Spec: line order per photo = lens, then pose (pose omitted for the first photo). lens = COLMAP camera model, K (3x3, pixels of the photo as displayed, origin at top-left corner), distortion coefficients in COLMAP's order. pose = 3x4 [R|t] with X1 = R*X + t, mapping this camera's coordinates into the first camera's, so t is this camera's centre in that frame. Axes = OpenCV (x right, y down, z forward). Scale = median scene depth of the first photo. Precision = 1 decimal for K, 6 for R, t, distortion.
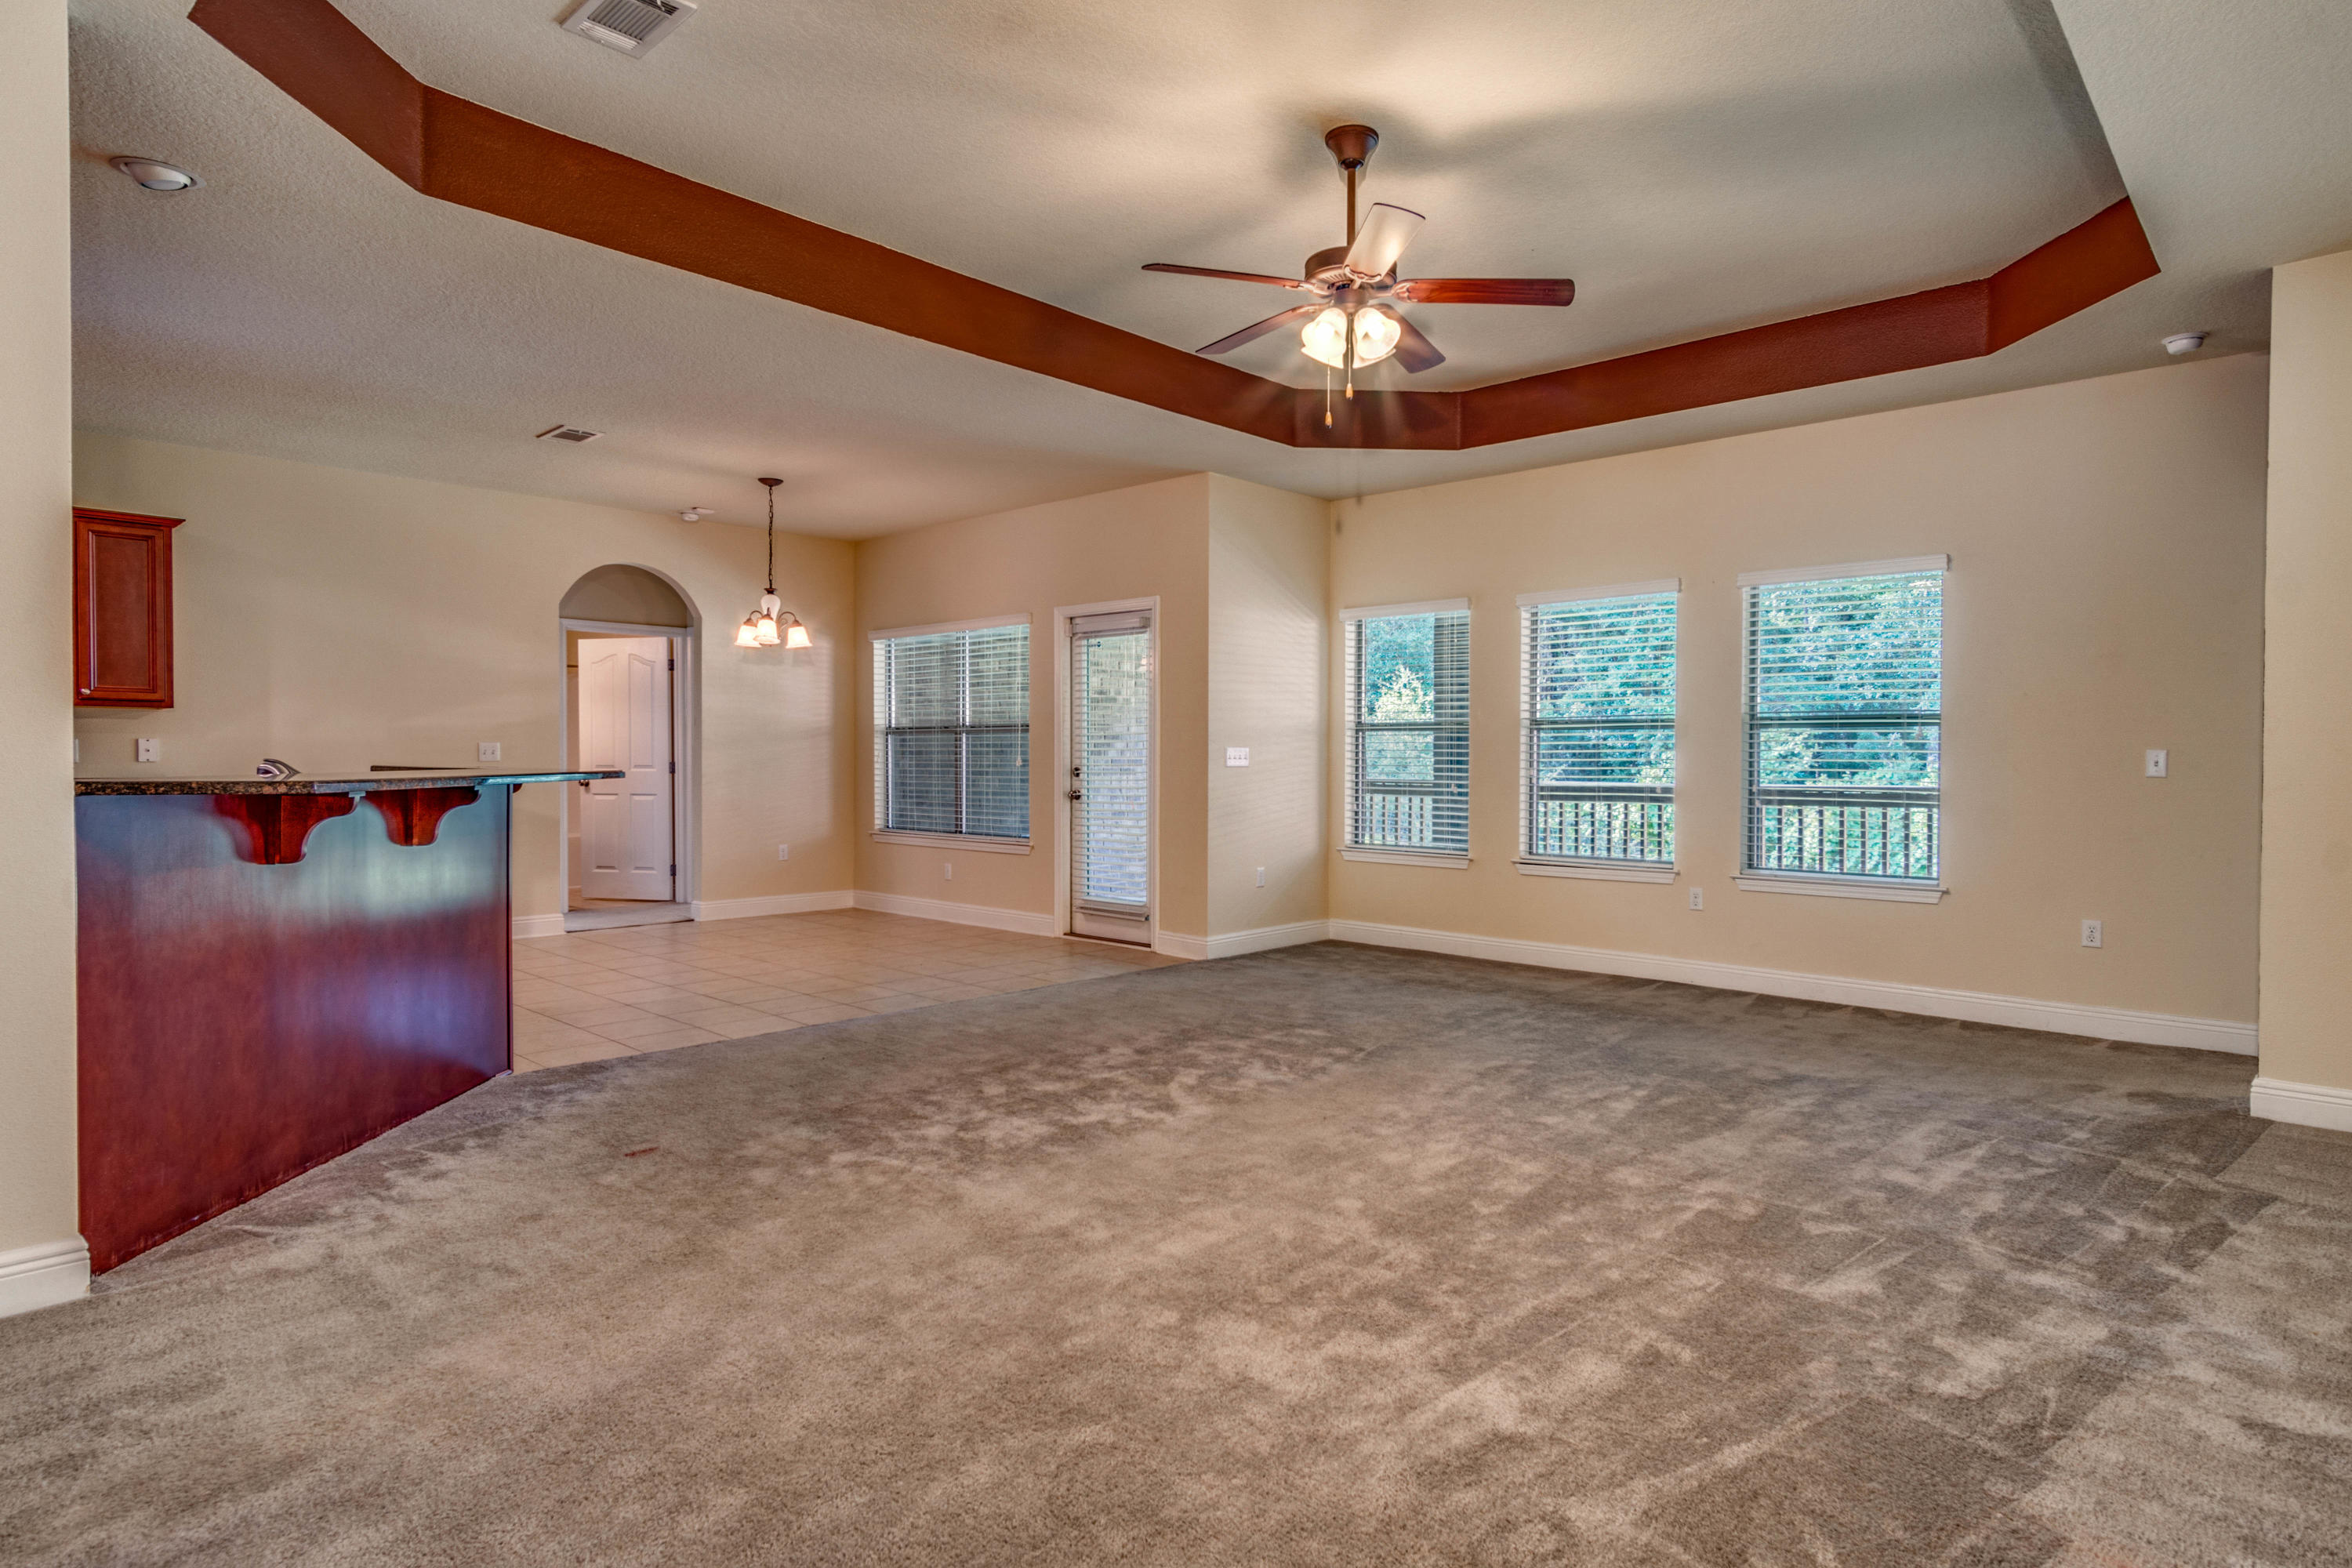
lens RADIAL K [[1276.1, 0, 1187.4], [0, 1276.1, 768.3], [0, 0, 1]] dist [0.011208, -0.001329]
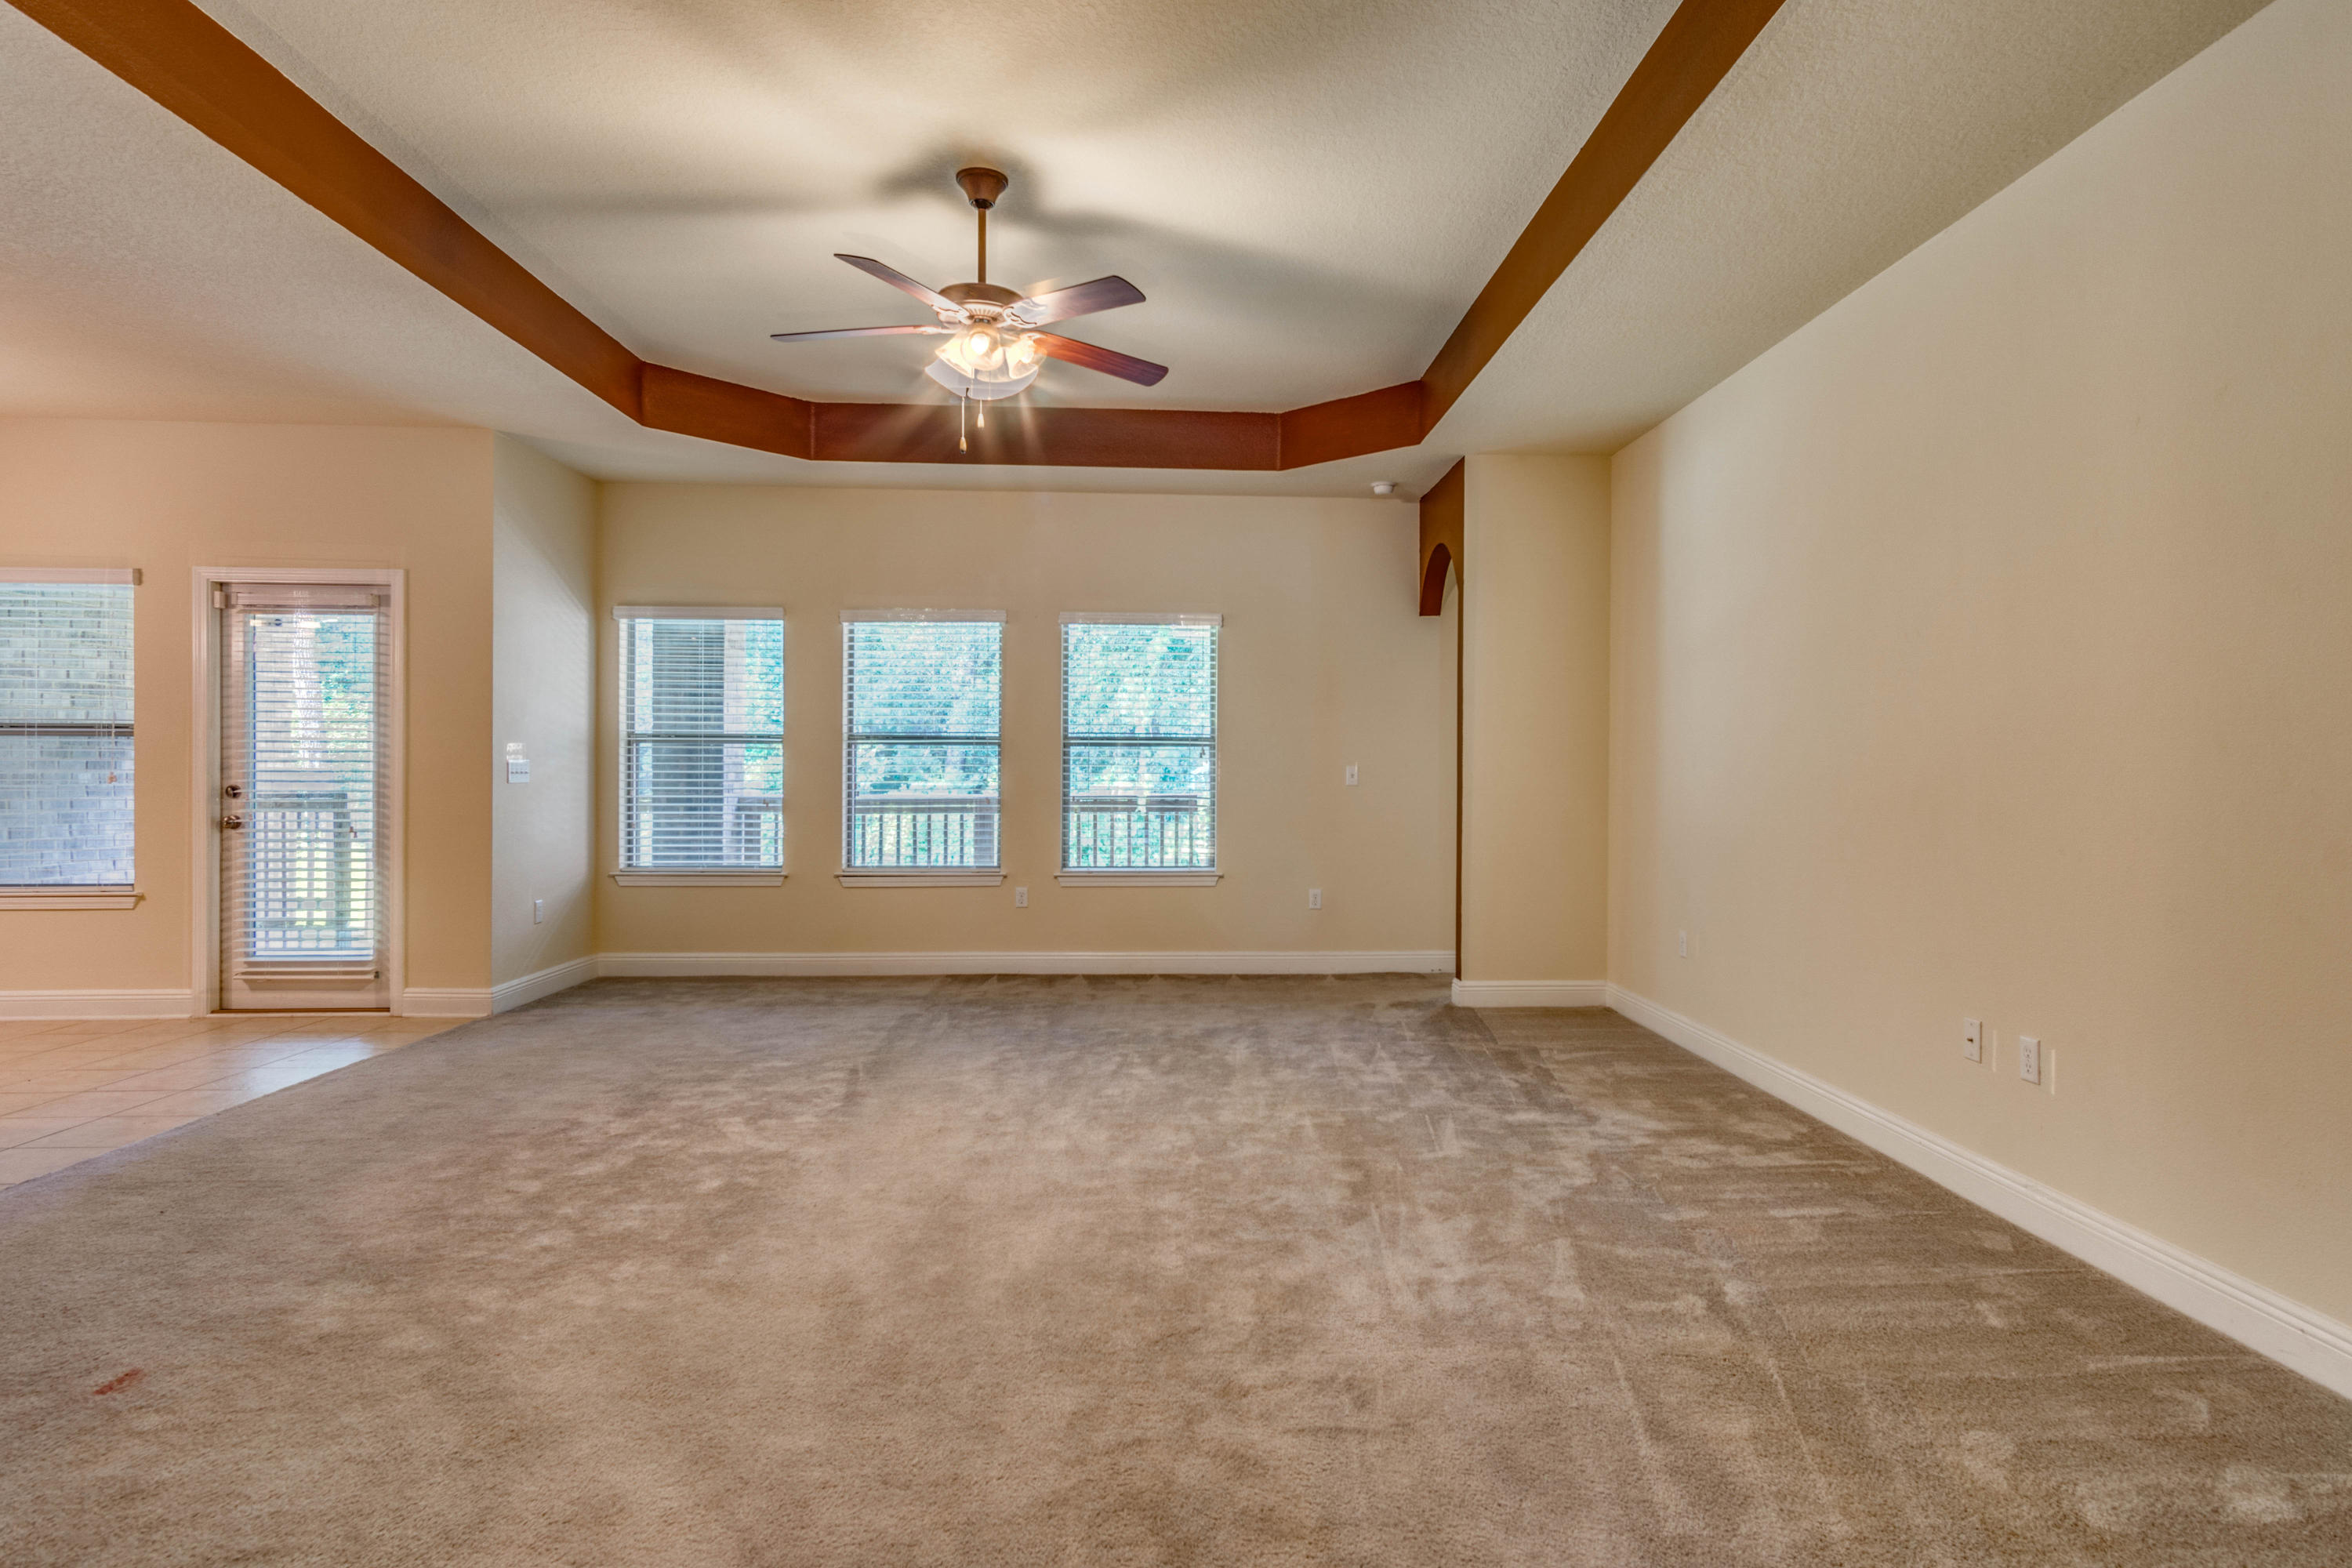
lens RADIAL K [[1323.7, 0, 1184.4], [0, 1323.7, 774.4], [0, 0, 1]] dist [0.004236, 0.002092]
pose [[0.697794, -0.003549, 0.716290, -0.528926], [0.005651, 0.999984, -0.000550, -0.006932], [-0.716276, 0.004431, 0.697803, 0.132752]]
